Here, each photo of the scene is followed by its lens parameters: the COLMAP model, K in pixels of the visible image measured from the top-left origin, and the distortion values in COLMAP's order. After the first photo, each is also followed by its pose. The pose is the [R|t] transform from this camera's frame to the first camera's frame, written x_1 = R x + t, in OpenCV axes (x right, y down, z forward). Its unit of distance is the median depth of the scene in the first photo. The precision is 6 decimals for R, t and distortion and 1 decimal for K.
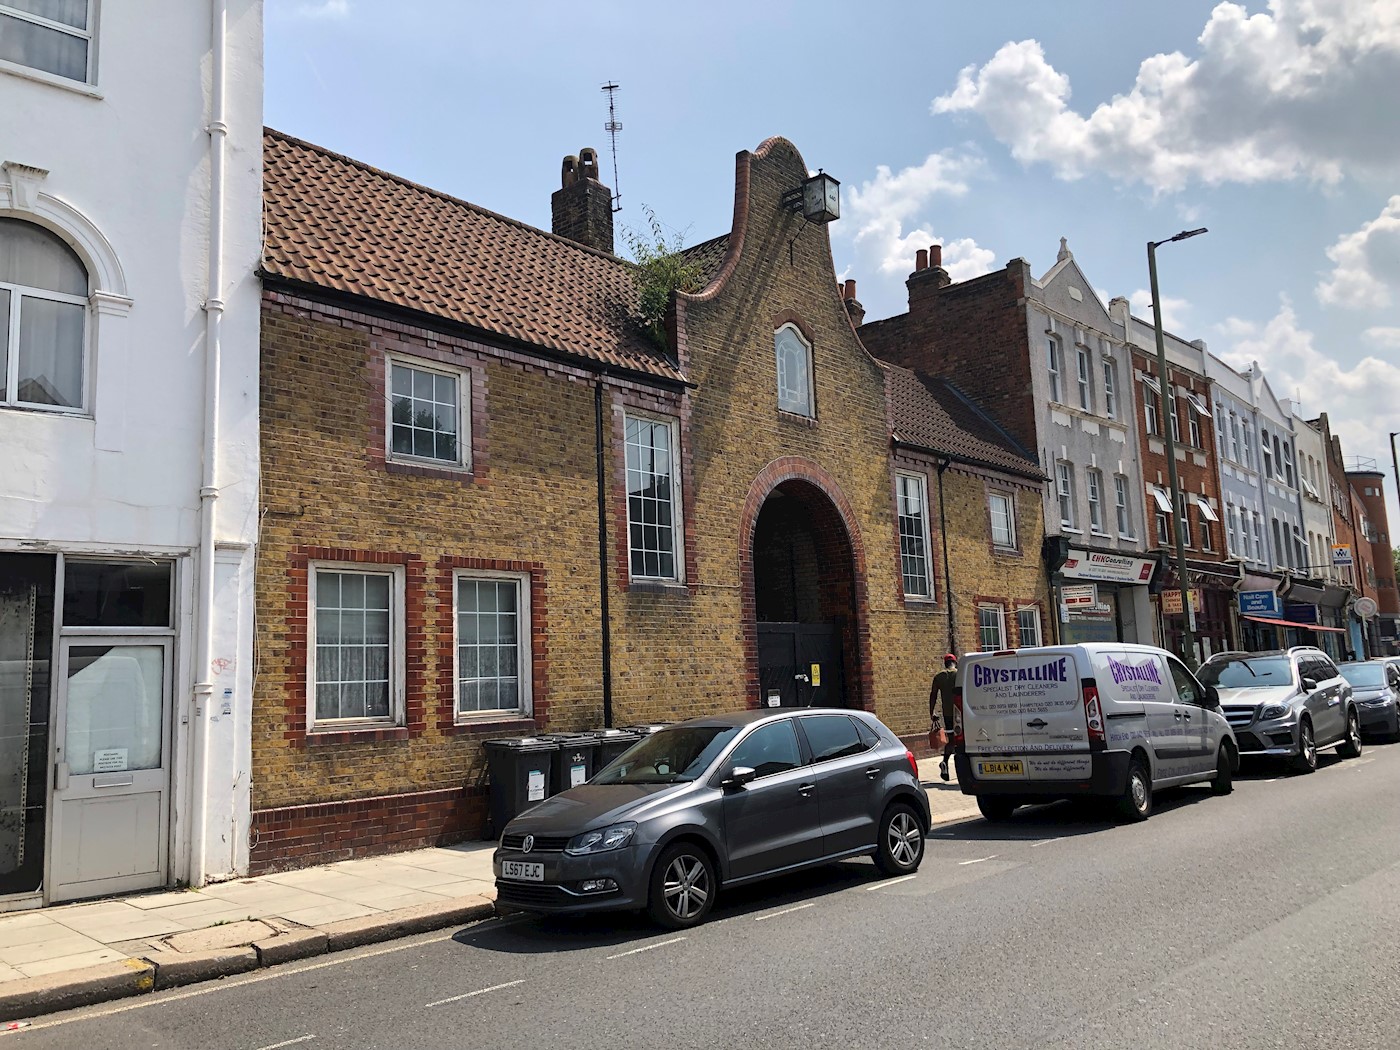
lens RADIAL K [[1137.8, 0, 699.4], [0, 1137.8, 522.1], [0, 0, 1]] dist [-0.001929, -0.000851]
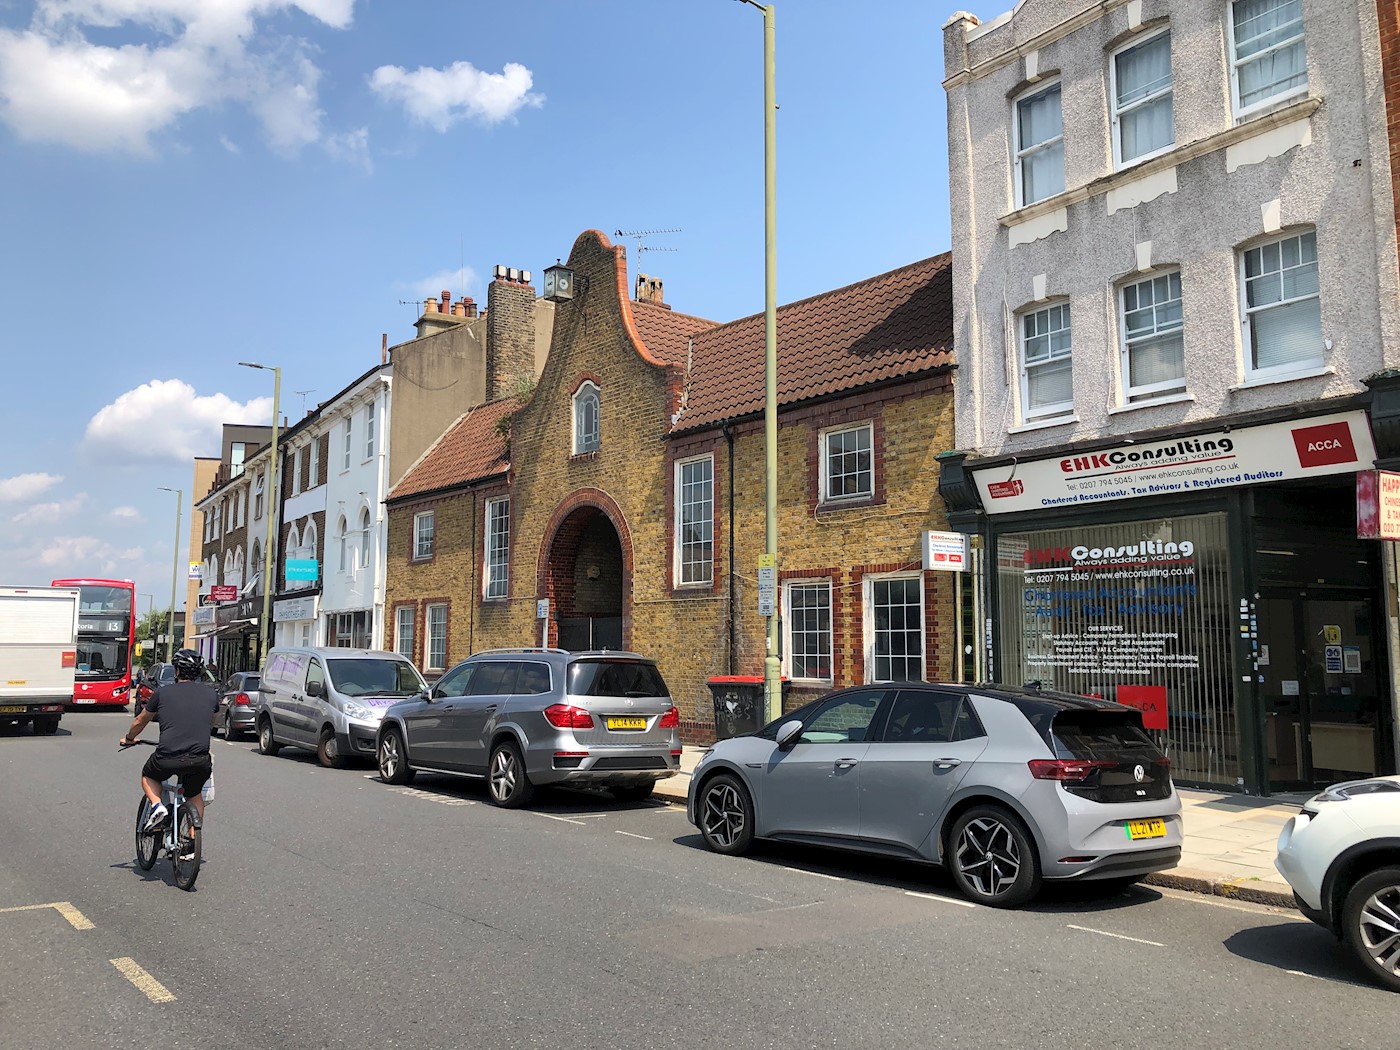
lens RADIAL K [[1137.8, 0, 699.4], [0, 1137.8, 522.1], [0, 0, 1]] dist [-0.001929, -0.000851]
pose [[-0.158727, -0.075017, -0.984468, 1.210452], [0.144746, 0.984568, -0.098362, 0.114510], [0.976655, -0.158110, -0.145419, 1.196605]]
